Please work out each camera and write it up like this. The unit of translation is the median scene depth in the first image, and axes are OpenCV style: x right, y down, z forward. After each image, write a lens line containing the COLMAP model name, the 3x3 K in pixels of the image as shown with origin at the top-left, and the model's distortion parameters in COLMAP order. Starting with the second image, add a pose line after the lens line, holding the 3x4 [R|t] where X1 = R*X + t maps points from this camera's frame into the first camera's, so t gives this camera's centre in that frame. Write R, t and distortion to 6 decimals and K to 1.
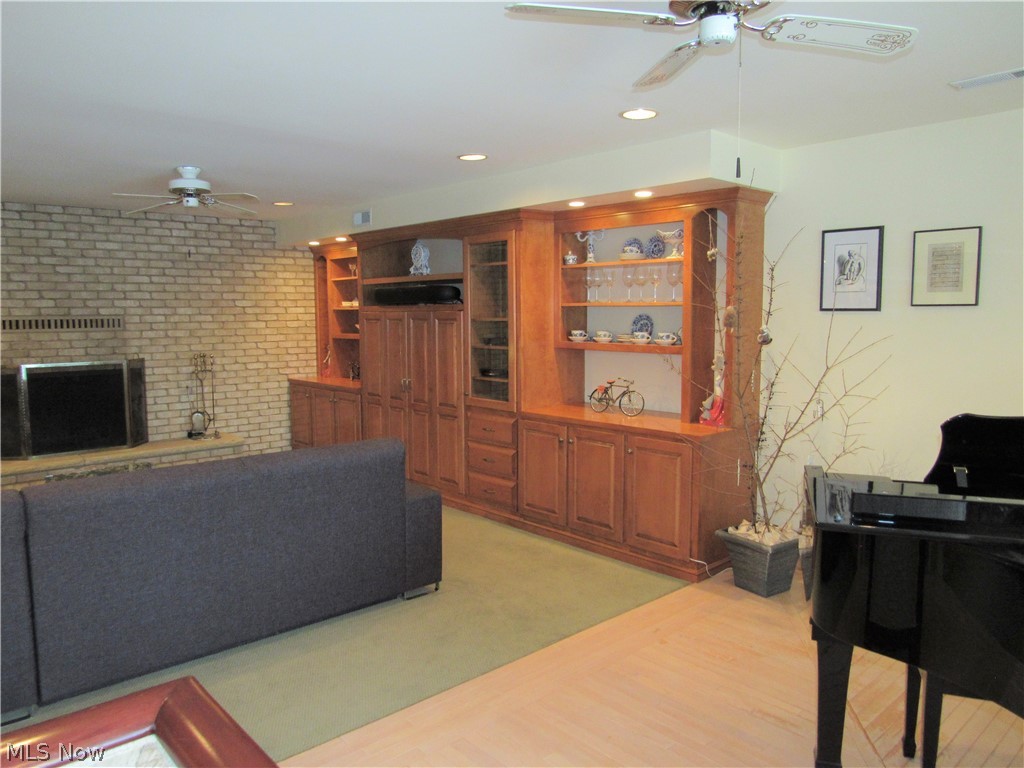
lens RADIAL K [[749.0, 0, 512.0], [0, 749.0, 384.0], [0, 0, 1]] dist [-0.007173, 0.002620]
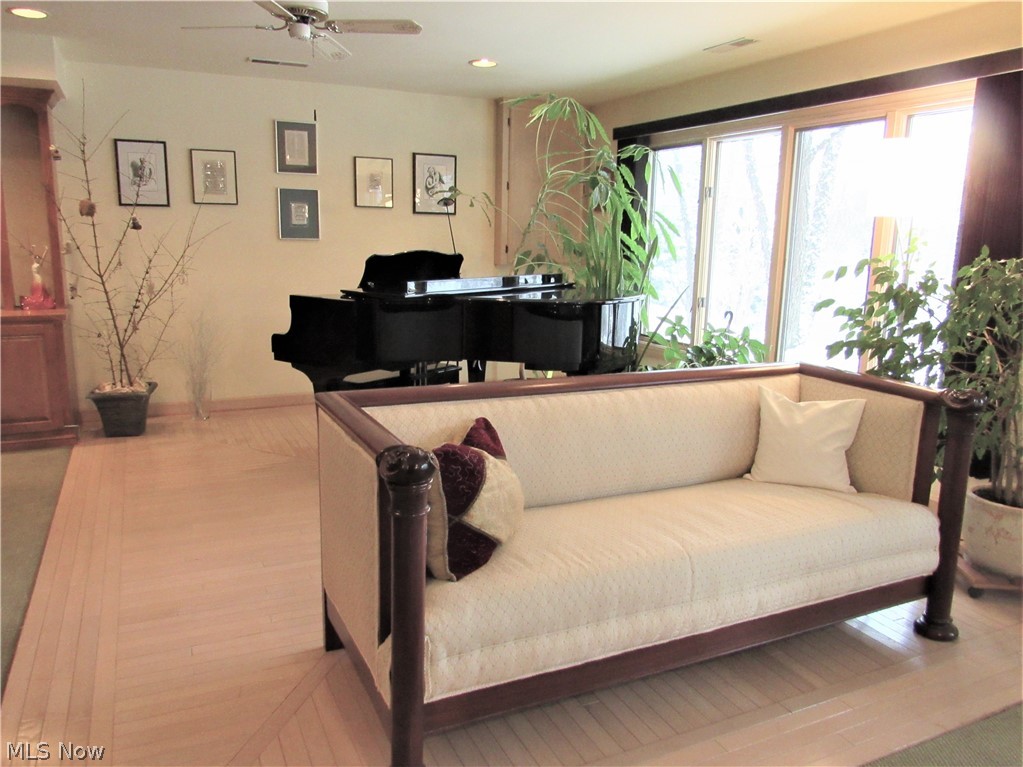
lens RADIAL K [[748.2, 0, 511.5], [0, 748.2, 383.5], [0, 0, 1]] dist [-0.007173, 0.002620]
pose [[0.299413, -0.182889, 0.936431, -0.631756], [0.076025, 0.982909, 0.167658, 0.035229], [-0.951090, 0.020993, 0.308200, 0.012372]]
